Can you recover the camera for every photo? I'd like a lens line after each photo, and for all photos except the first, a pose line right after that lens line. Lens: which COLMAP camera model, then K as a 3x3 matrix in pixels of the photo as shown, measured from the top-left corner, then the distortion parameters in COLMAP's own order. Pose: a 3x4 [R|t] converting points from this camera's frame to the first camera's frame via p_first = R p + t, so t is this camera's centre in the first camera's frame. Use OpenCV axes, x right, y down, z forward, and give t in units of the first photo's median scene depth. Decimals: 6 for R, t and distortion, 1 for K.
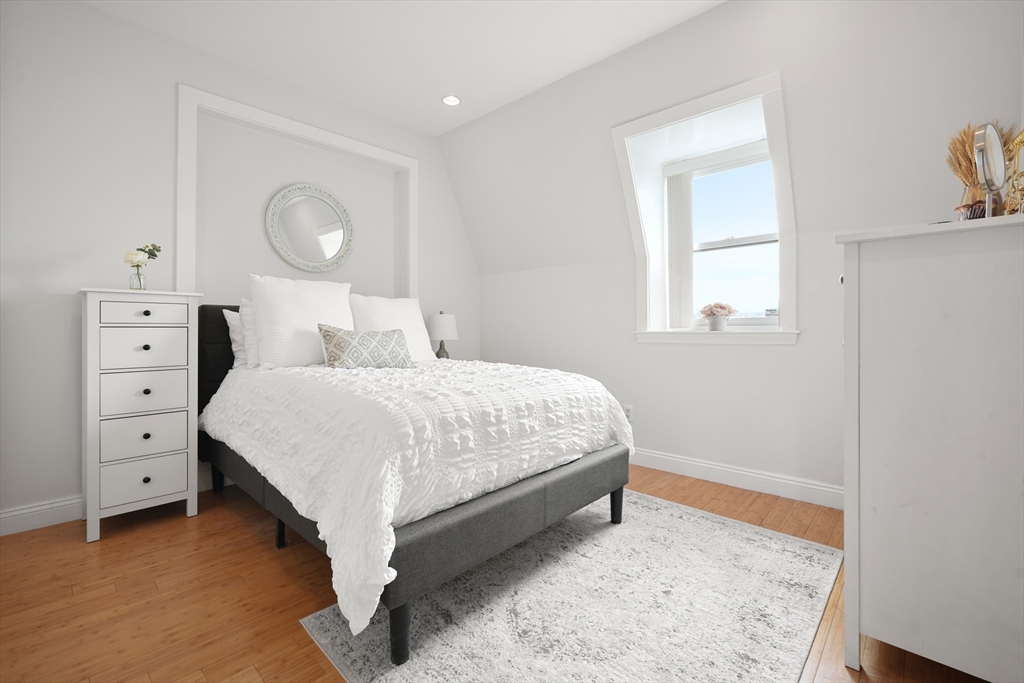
lens RADIAL K [[441.9, 0, 493.3], [0, 441.9, 339.2], [0, 0, 1]] dist [-0.000461, -0.000225]
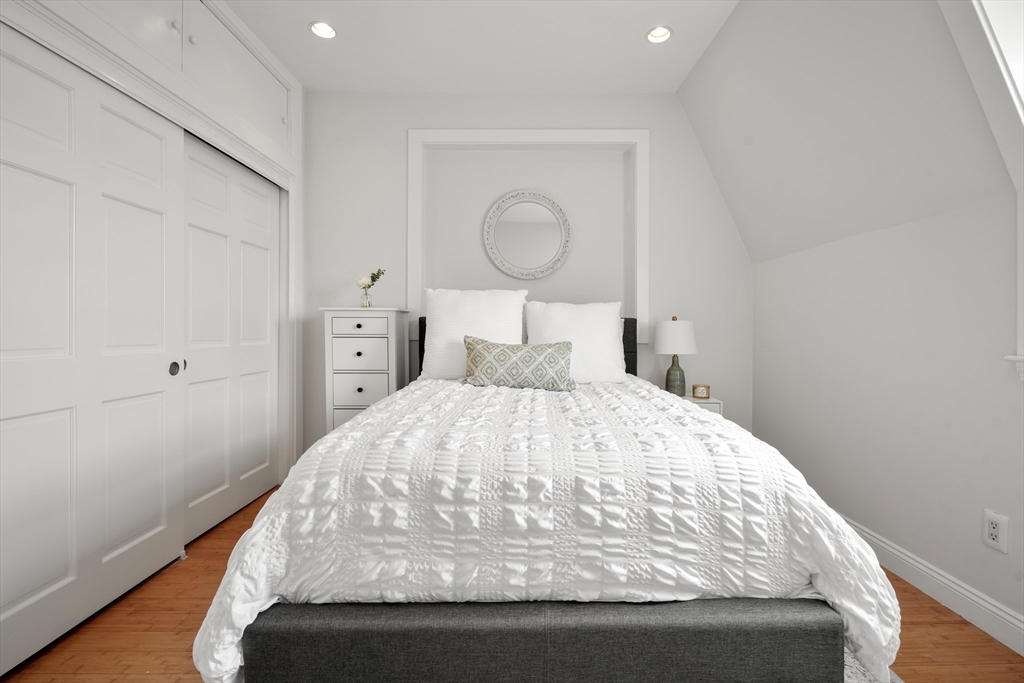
lens RADIAL K [[441.9, 0, 493.3], [0, 441.9, 339.2], [0, 0, 1]] dist [-0.000461, -0.000225]
pose [[0.705235, 0.017949, -0.708746, 0.436863], [-0.020520, 0.999777, 0.004900, -0.045315], [0.708676, 0.011088, 0.705447, 0.501351]]
